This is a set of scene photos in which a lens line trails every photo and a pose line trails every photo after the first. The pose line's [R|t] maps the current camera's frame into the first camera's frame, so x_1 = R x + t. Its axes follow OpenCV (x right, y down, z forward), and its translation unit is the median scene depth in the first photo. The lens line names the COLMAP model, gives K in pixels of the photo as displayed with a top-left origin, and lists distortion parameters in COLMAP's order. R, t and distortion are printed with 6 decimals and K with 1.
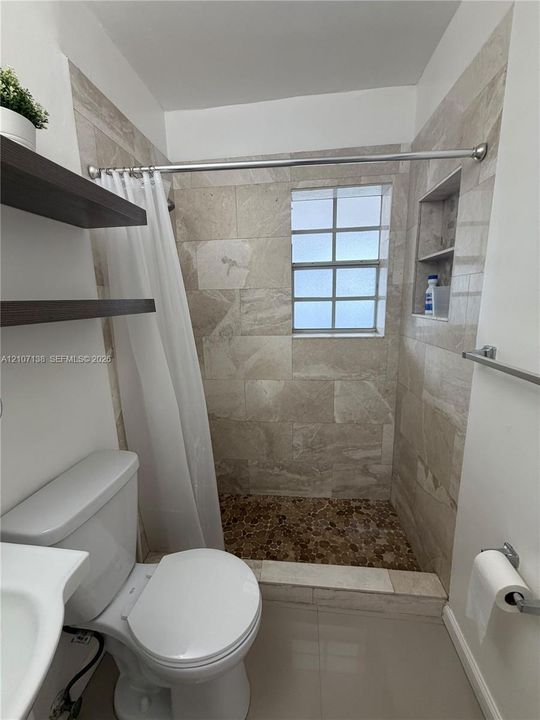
lens RADIAL K [[287.2, 0, 269.6], [0, 287.2, 358.3], [0, 0, 1]] dist [0.000606, 0.000279]
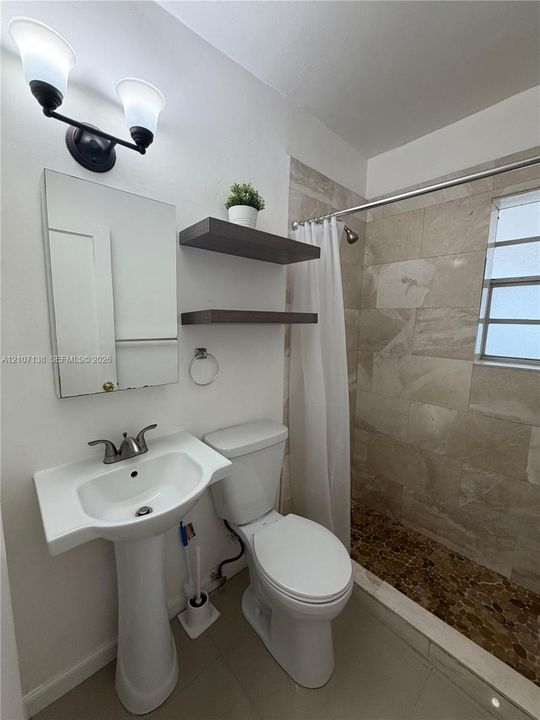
lens RADIAL K [[287.2, 0, 271.7], [0, 287.2, 359.0], [0, 0, 1]] dist [0.000606, 0.000279]
pose [[0.757648, 0.123836, -0.640807, 0.184692], [-0.167200, 0.985897, -0.007162, 0.025254], [0.630883, 0.112569, 0.767668, -0.063197]]
